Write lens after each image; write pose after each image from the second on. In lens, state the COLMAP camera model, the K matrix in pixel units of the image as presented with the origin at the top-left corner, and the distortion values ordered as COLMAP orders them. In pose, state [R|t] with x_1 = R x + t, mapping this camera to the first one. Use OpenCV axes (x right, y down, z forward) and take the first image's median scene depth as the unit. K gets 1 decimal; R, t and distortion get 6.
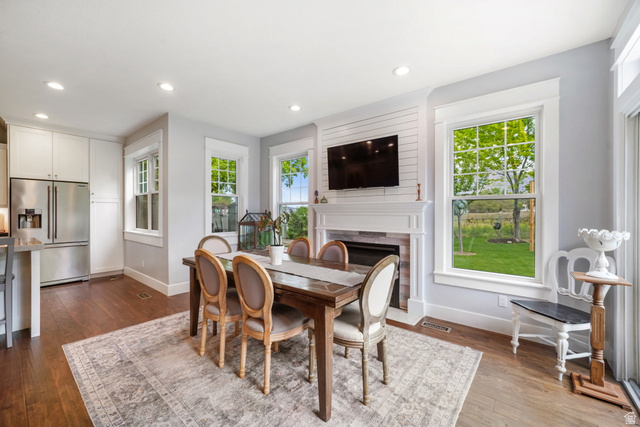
lens RADIAL K [[261.0, 0, 320.0], [0, 261.0, 212.1], [0, 0, 1]] dist [-0.001362, -0.000114]
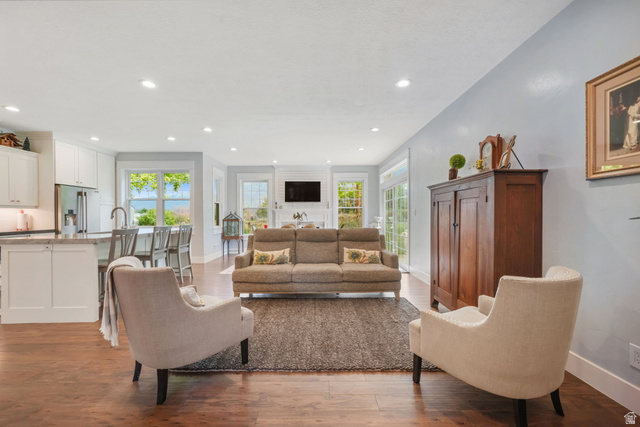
lens RADIAL K [[253.6, 0, 320.0], [0, 253.6, 213.5], [0, 0, 1]] dist [-0.000365, 0.000140]
pose [[0.780599, 0.002293, 0.625028, -0.816399], [0.003811, 0.999957, -0.008429, 0.018343], [-0.625020, 0.008962, 0.780557, -0.590172]]
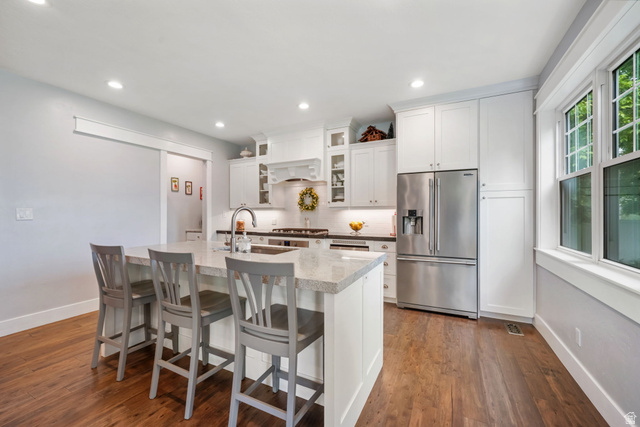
lens RADIAL K [[253.6, 0, 320.0], [0, 253.6, 213.5], [0, 0, 1]] dist [-0.000365, 0.000140]
pose [[0.208102, 0.002157, -0.978105, -0.349717], [0.000401, 0.999997, 0.002291, -0.001373], [0.978107, -0.000869, 0.208101, 0.480980]]
